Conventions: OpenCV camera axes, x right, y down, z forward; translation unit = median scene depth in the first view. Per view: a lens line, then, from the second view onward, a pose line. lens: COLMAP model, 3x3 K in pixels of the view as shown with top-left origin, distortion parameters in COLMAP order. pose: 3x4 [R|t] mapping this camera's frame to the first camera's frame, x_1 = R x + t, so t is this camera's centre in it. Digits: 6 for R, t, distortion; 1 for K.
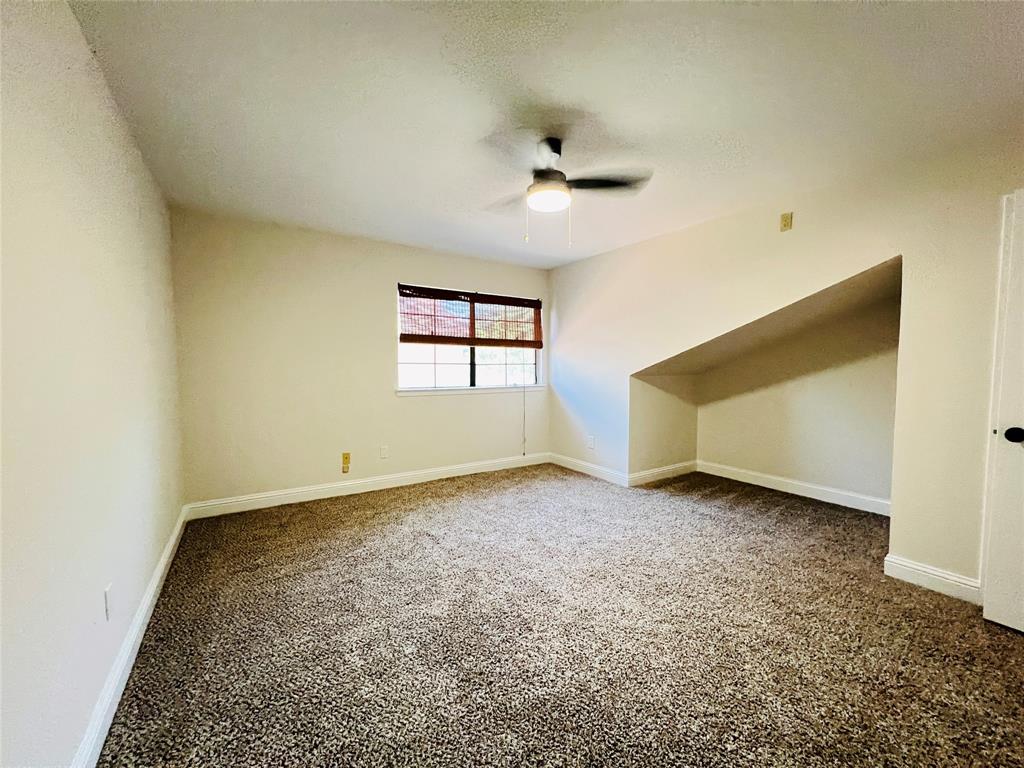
lens RADIAL K [[416.7, 0, 512.7], [0, 416.7, 381.9], [0, 0, 1]] dist [-0.004203, 0.001594]
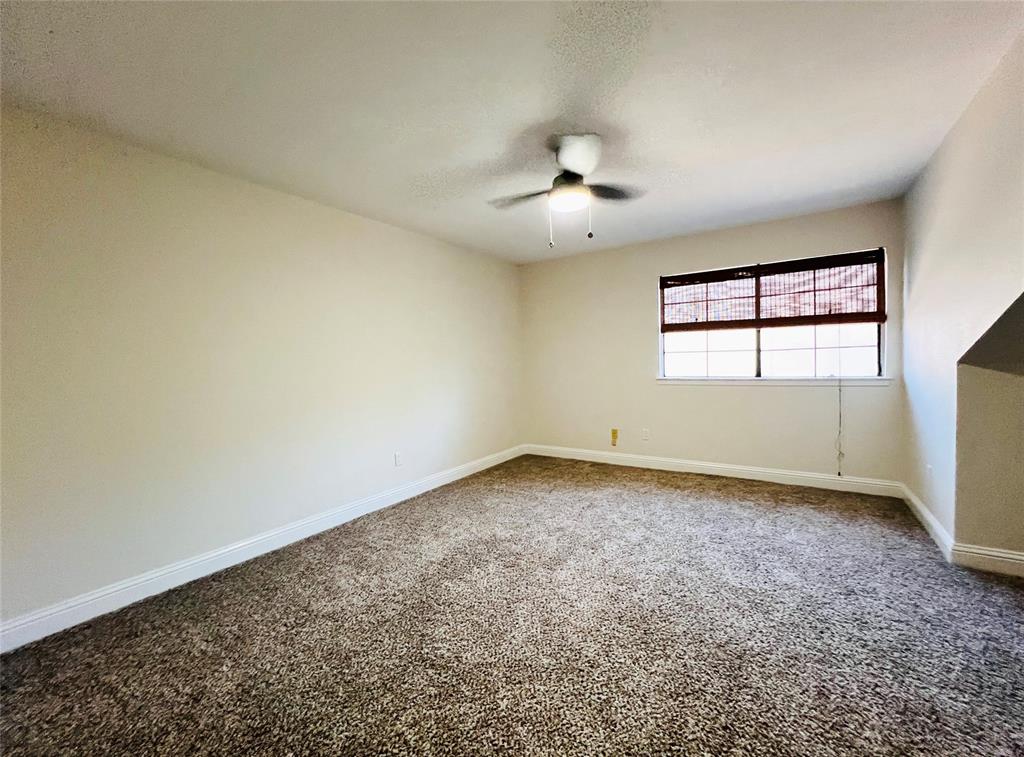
lens RADIAL K [[416.7, 0, 511.7], [0, 416.7, 379.7], [0, 0, 1]] dist [-0.004203, 0.001594]
pose [[0.392077, 0.027577, -0.919519, 0.494565], [-0.011775, 0.999619, 0.024959, 0.001214], [0.919857, 0.001042, 0.392253, 0.220592]]
